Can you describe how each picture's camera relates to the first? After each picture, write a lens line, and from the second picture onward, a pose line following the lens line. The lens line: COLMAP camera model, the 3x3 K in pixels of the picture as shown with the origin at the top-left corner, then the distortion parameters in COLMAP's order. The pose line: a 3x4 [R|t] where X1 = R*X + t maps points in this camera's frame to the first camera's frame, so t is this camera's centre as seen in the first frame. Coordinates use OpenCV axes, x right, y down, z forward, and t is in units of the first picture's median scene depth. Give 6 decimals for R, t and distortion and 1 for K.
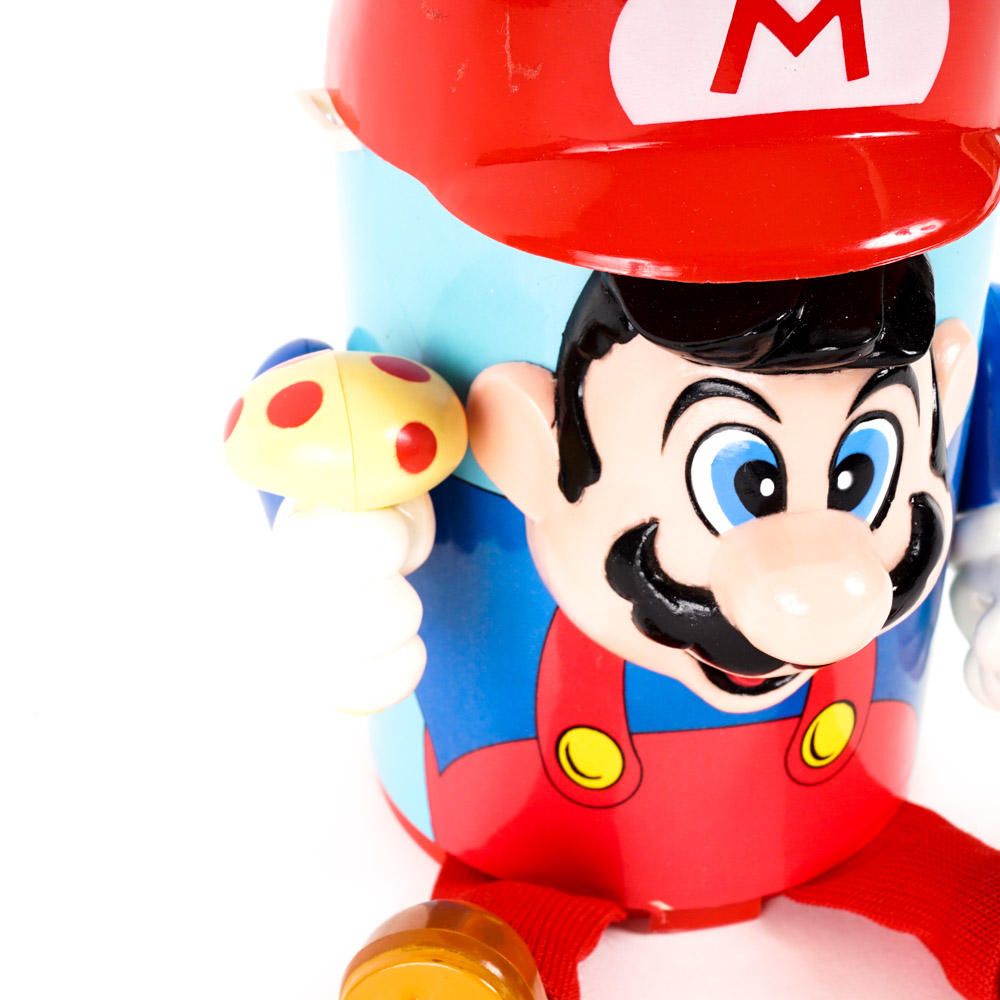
lens RADIAL K [[1710.3, 0, 500.0], [0, 1710.3, 500.0], [0, 0, 1]] dist [0.000501, -0.064390]
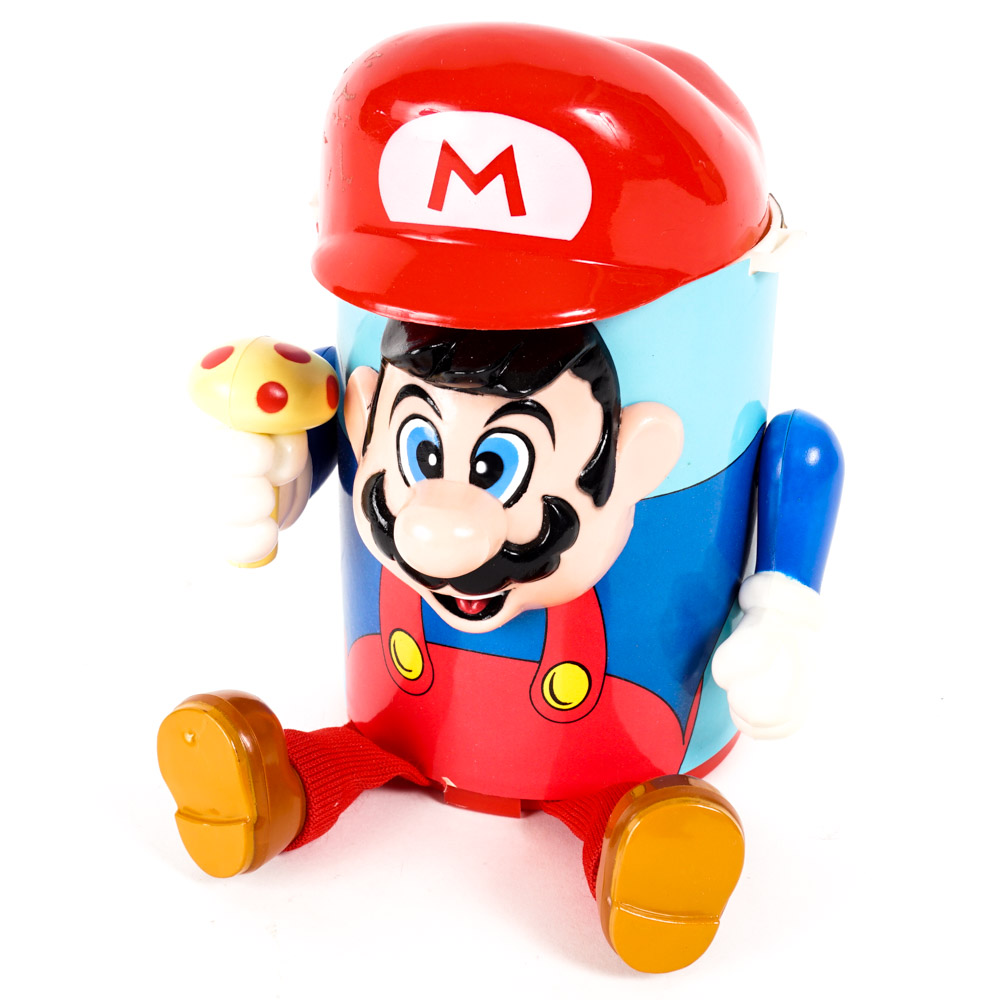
lens RADIAL K [[1710.3, 0, 500.0], [0, 1710.3, 500.0], [0, 0, 1]] dist [0.000501, -0.064390]
pose [[0.909246, 0.228672, -0.347824, 0.762165], [-0.255013, 0.966432, -0.031263, 0.061219], [0.328999, 0.117125, 0.937039, -0.447626]]
